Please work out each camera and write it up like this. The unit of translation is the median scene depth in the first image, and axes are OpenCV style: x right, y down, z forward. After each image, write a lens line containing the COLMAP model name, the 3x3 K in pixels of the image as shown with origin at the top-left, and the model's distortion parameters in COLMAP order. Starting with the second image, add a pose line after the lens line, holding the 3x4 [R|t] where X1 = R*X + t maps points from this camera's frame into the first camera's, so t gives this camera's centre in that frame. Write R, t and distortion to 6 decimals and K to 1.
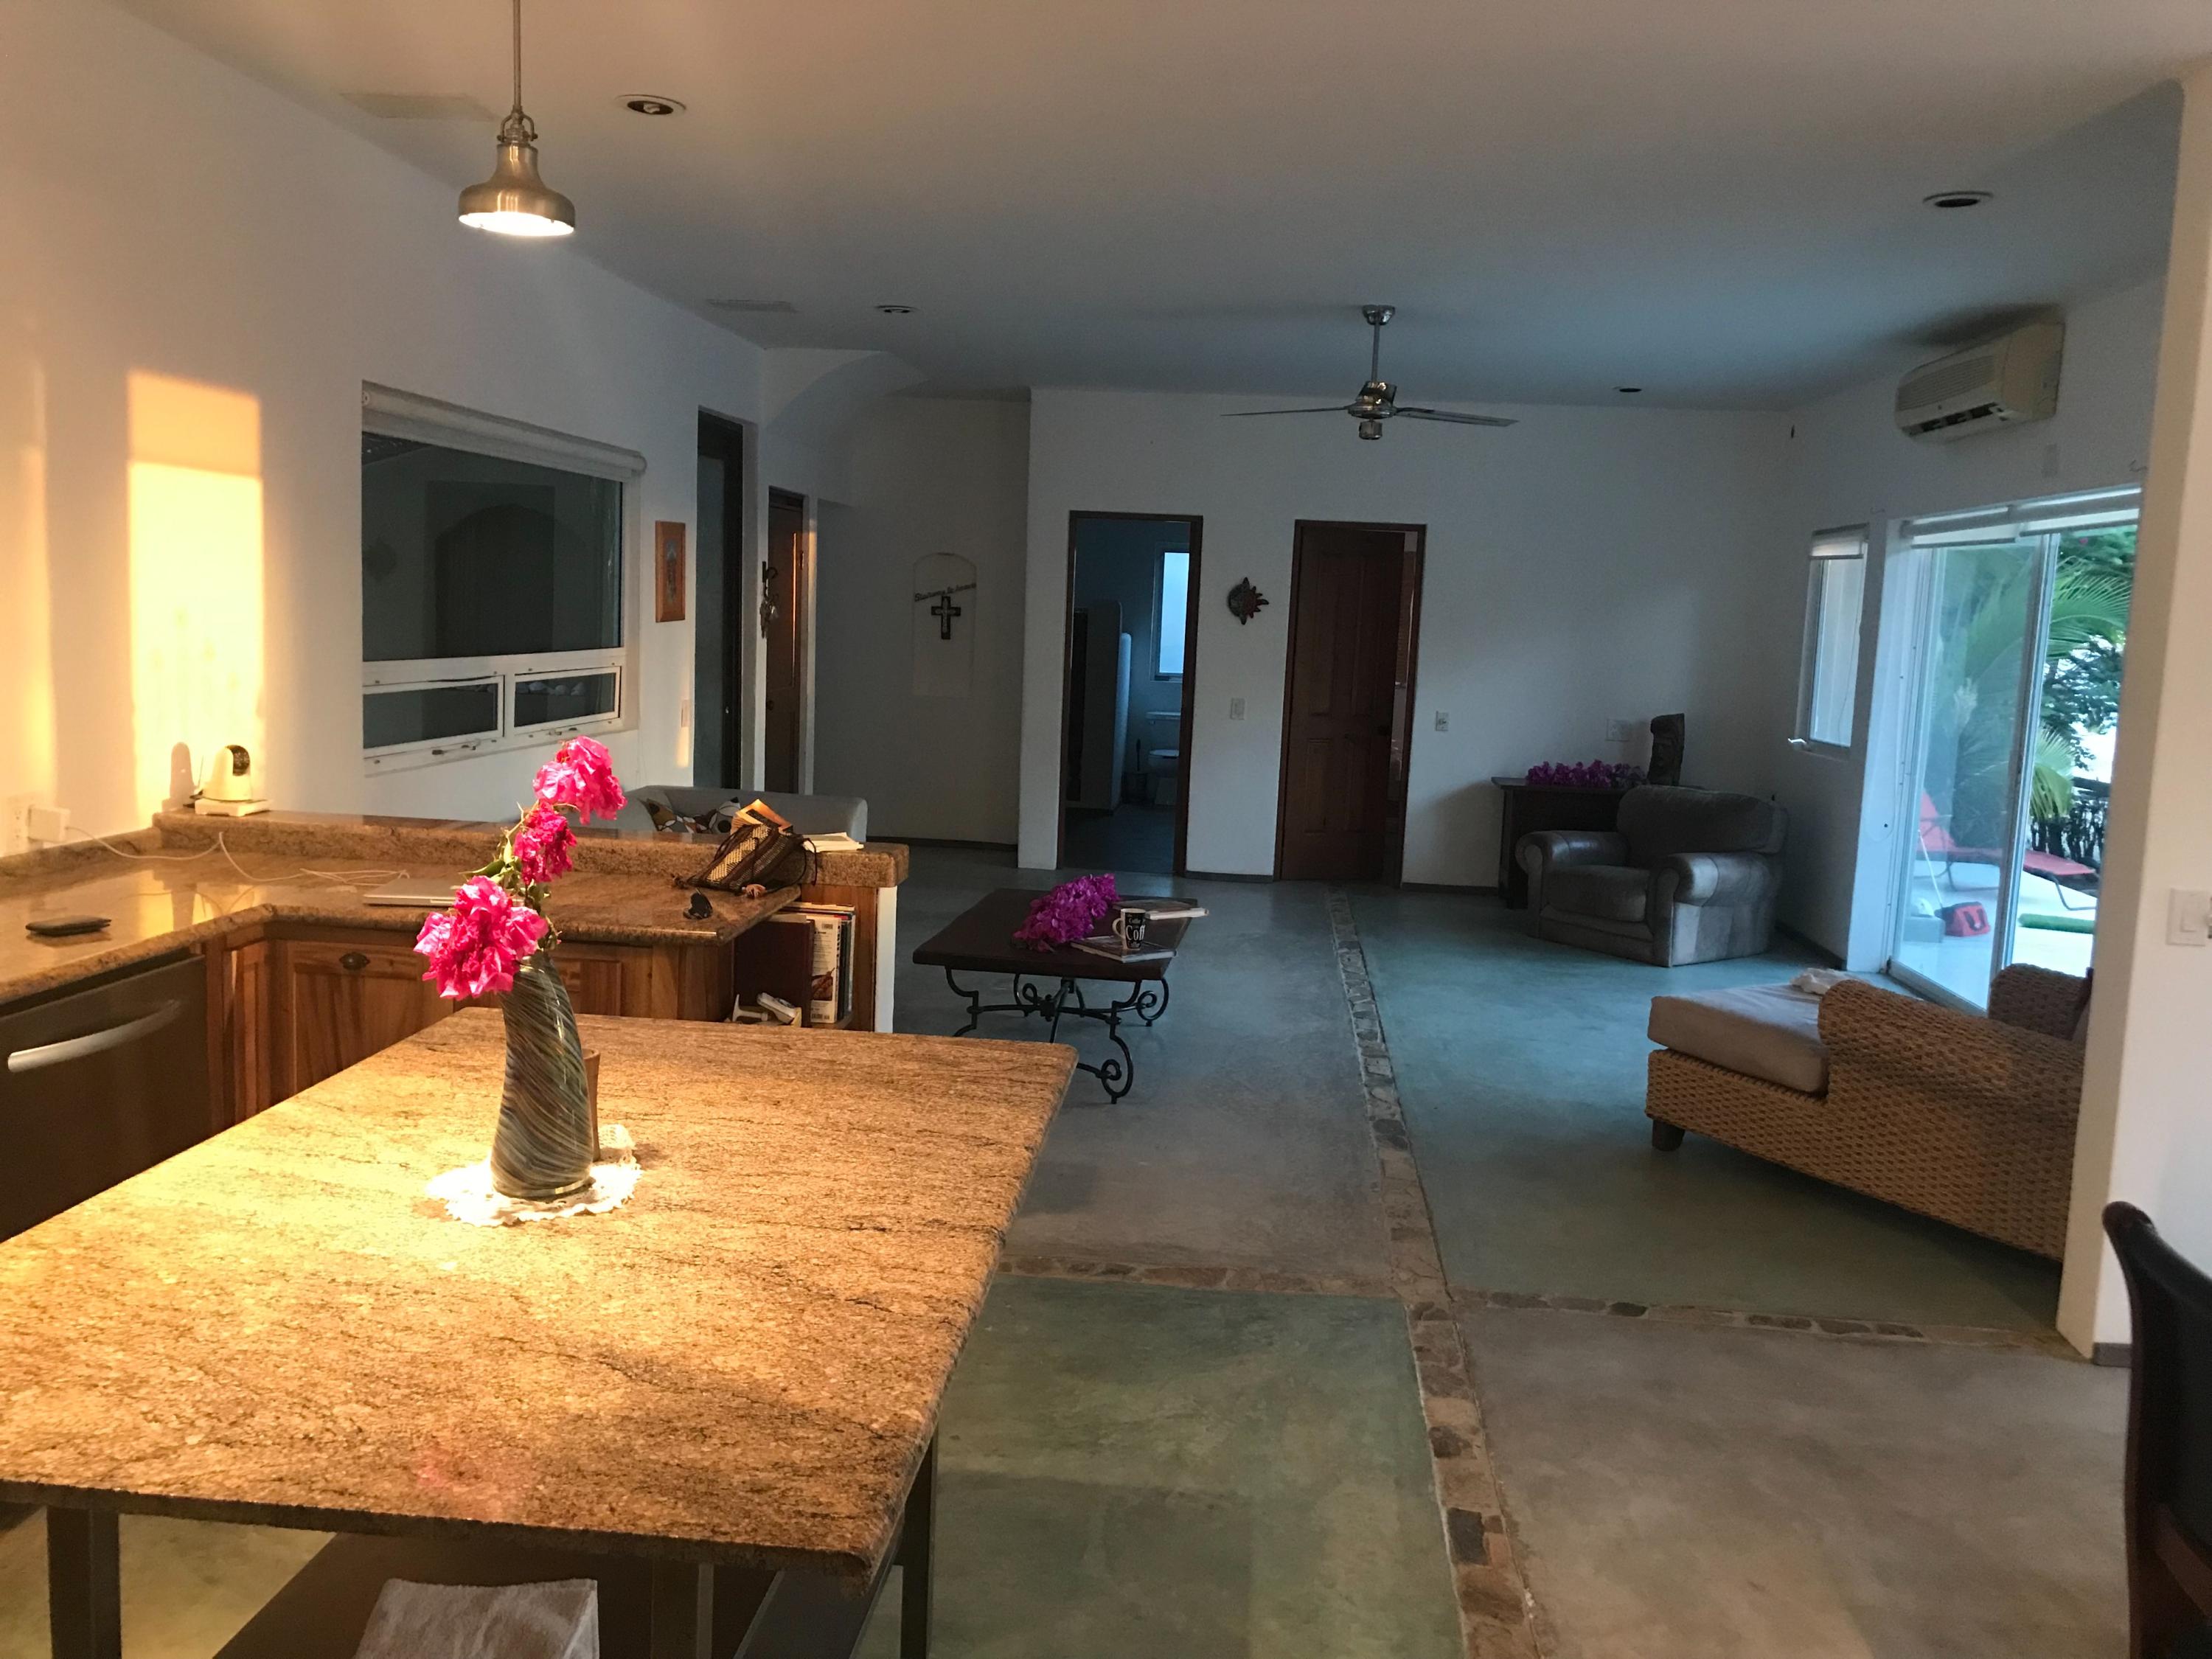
lens RADIAL K [[1789.8, 0, 1106.0], [0, 1789.8, 829.5], [0, 0, 1]] dist [0.011141, 0.004271]
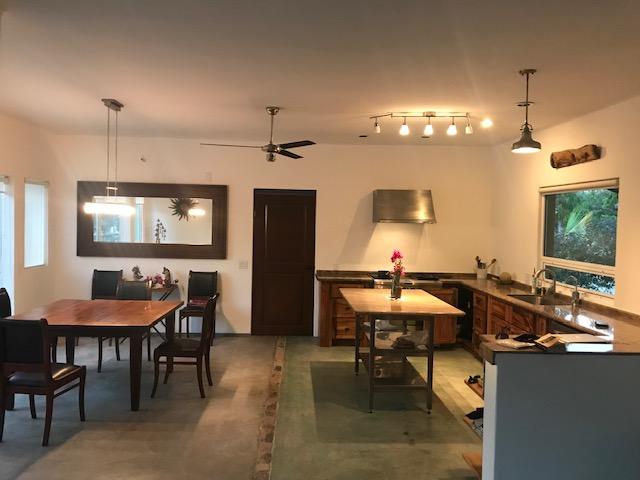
lens RADIAL K [[517.8, 0, 320.0], [0, 517.8, 240.0], [0, 0, 1]] dist [0.011141, 0.004271]
pose [[-0.989008, -0.058588, -0.135758, 0.268655], [-0.079297, 0.985109, 0.152551, -0.280828], [0.124799, 0.161639, -0.978927, 2.093923]]
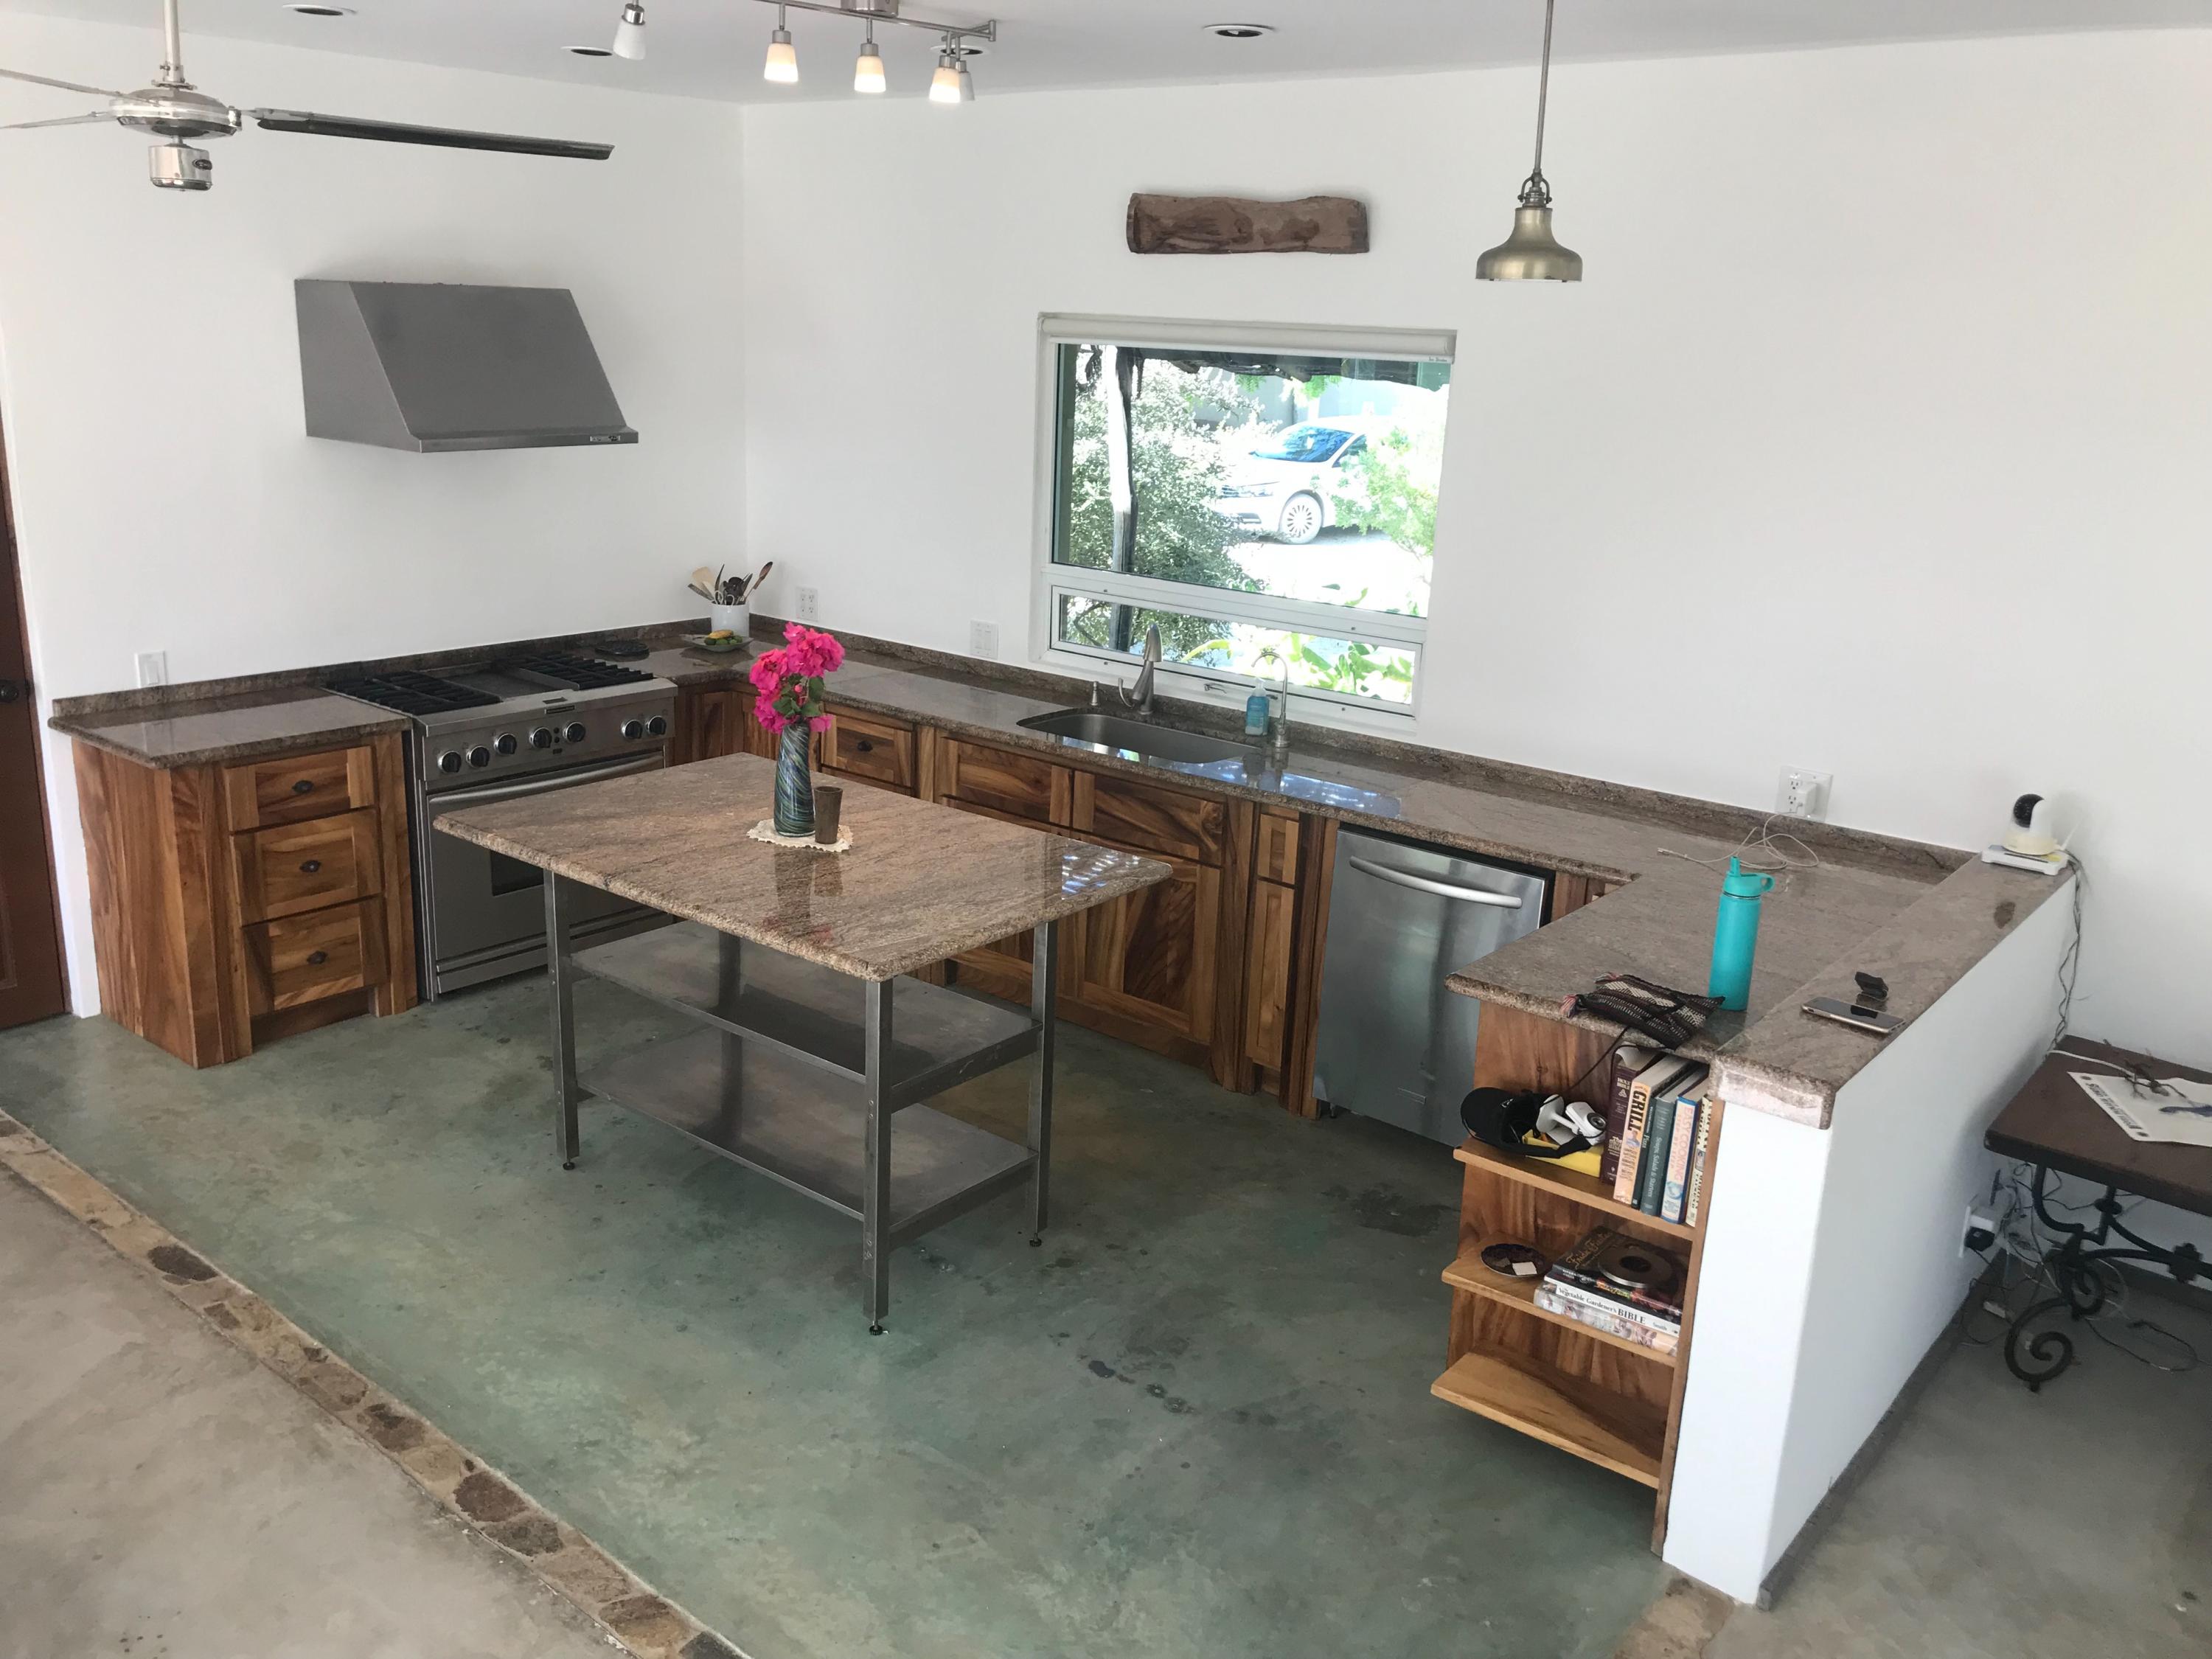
lens RADIAL K [[1789.8, 0, 1106.0], [0, 1789.8, 829.5], [0, 0, 1]] dist [0.011141, 0.004271]
pose [[-0.560374, 0.165326, -0.811571, 0.738674], [-0.160720, 0.939543, 0.302369, -0.311631], [0.812496, 0.299876, -0.499925, 1.426306]]
